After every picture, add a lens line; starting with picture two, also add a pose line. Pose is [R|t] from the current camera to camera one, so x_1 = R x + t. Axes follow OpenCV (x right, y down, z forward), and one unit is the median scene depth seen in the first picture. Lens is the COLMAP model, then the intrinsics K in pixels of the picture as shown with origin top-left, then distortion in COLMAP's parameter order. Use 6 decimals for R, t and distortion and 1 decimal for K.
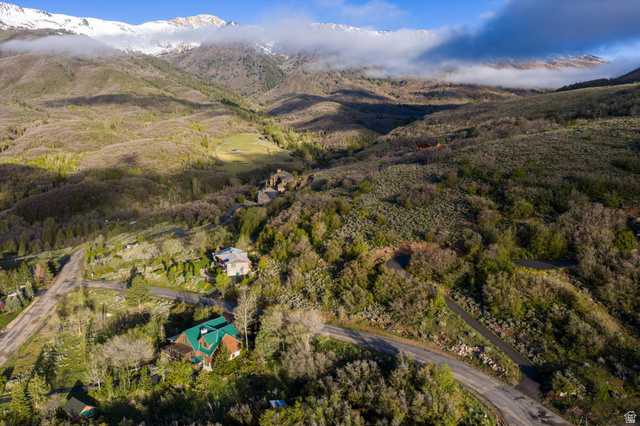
lens RADIAL K [[529.4, 0, 321.4], [0, 529.4, 214.7], [0, 0, 1]] dist [0.018930, -0.023800]
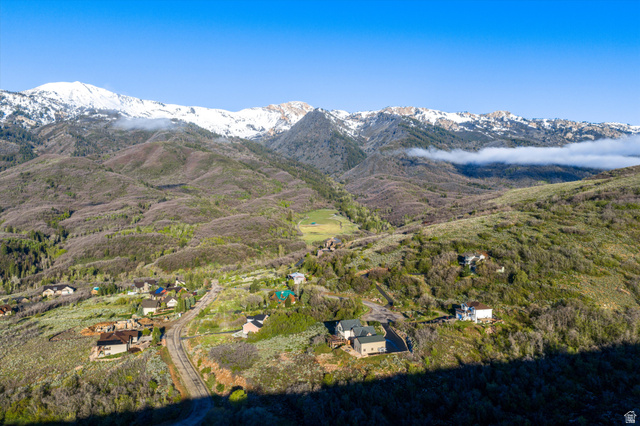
lens RADIAL K [[529.4, 0, 321.4], [0, 529.4, 214.7], [0, 0, 1]] dist [0.018930, -0.023800]
pose [[0.987662, 0.011284, -0.156191, 0.032154], [-0.032708, 0.990267, -0.135286, 0.015475], [0.153144, 0.138725, 0.978418, -0.136825]]
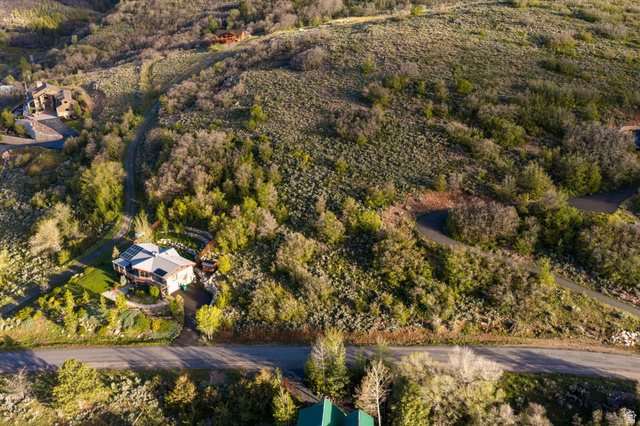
lens RADIAL K [[529.4, 0, 321.4], [0, 529.4, 214.7], [0, 0, 1]] dist [0.018930, -0.023800]
pose [[0.828131, -0.232124, 0.510213, -0.040710], [0.102503, 0.957590, 0.269286, -0.016618], [-0.551083, -0.170706, 0.816803, 0.046115]]
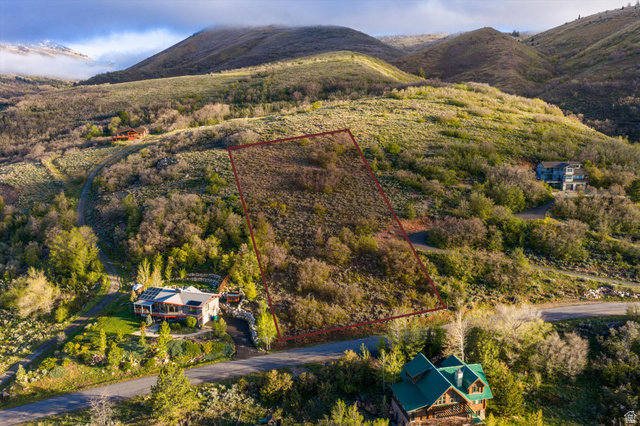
lens RADIAL K [[529.4, 0, 321.4], [0, 529.4, 214.7], [0, 0, 1]] dist [0.018930, -0.023800]
pose [[0.609328, -0.155086, 0.777604, -0.071403], [0.143147, 0.986088, 0.084496, -0.006791], [-0.779890, 0.059826, 0.623051, 0.056357]]
